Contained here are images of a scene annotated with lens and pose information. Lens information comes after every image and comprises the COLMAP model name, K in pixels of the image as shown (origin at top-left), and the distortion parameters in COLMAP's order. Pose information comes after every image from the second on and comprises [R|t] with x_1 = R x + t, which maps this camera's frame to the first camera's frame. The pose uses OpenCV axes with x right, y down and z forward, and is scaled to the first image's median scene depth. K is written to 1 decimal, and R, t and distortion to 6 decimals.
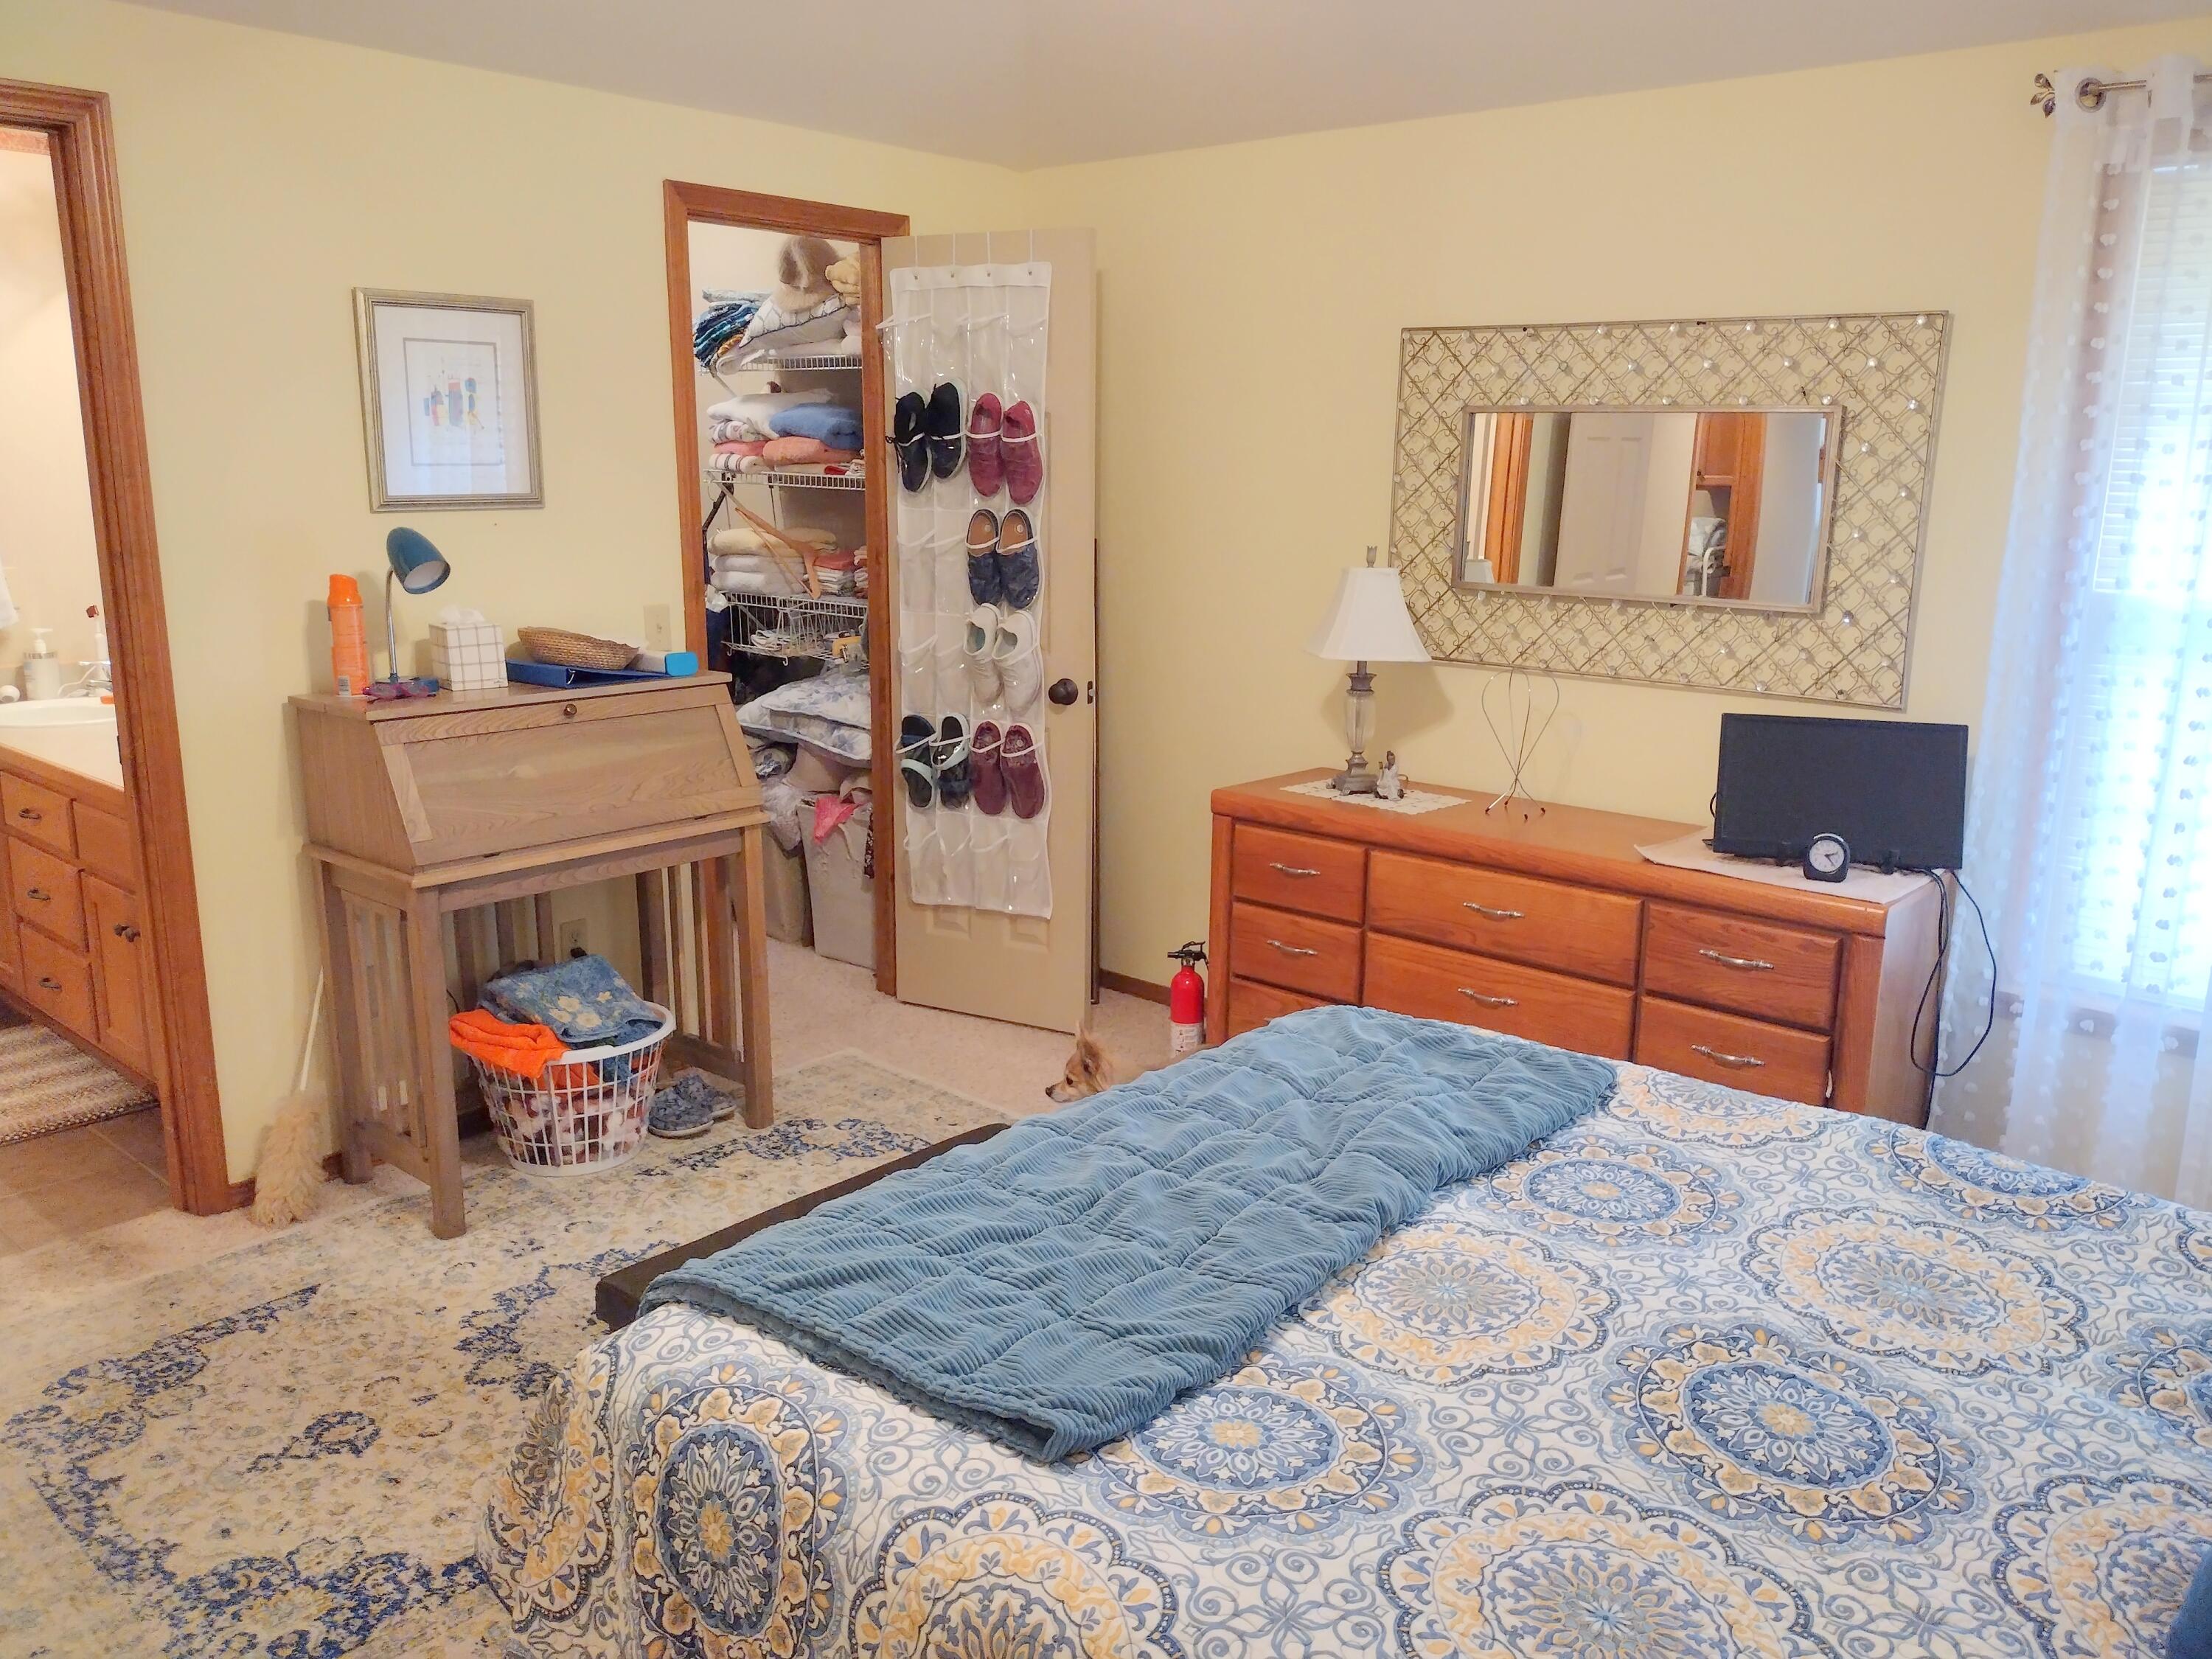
lens RADIAL K [[1673.8, 0, 1116.2], [0, 1673.8, 815.9], [0, 0, 1]] dist [-0.000894, -0.002937]
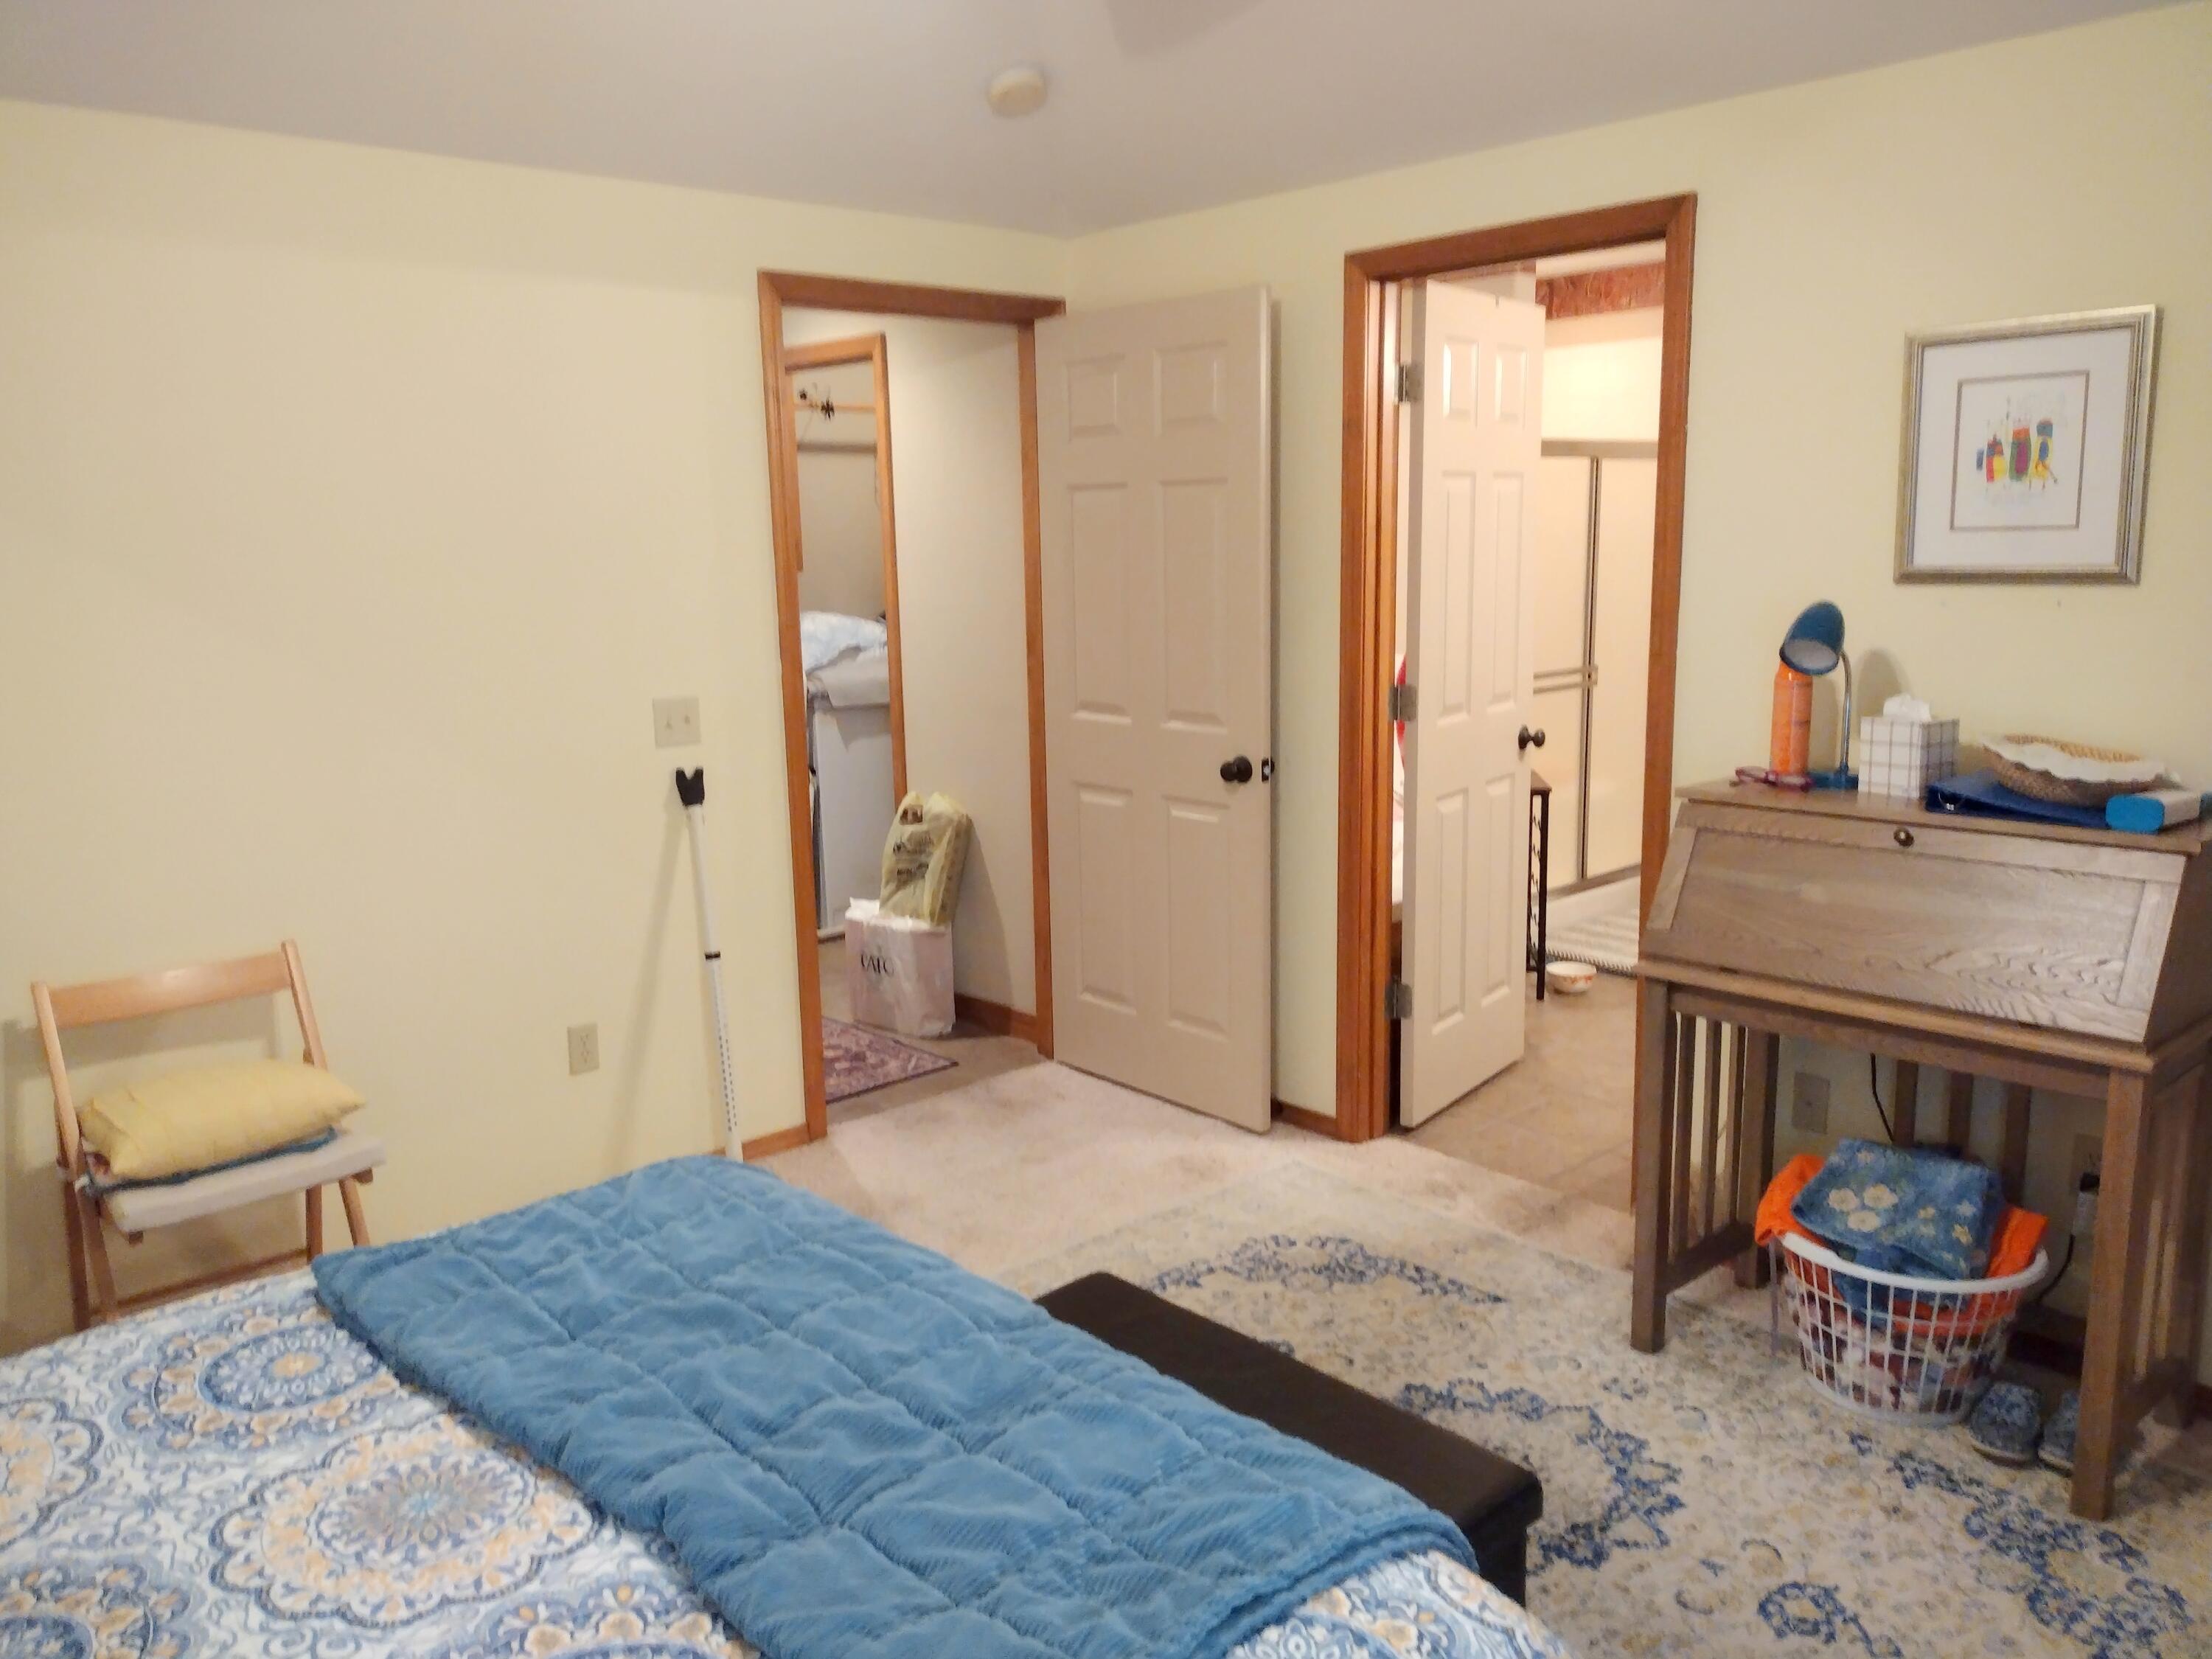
lens RADIAL K [[1673.8, 0, 1116.2], [0, 1673.8, 815.9], [0, 0, 1]] dist [-0.000894, -0.002937]
pose [[-0.095473, 0.161276, -0.982281, 0.493479], [-0.192813, 0.965103, 0.177196, -0.143514], [0.976580, 0.206314, -0.061045, 0.691336]]
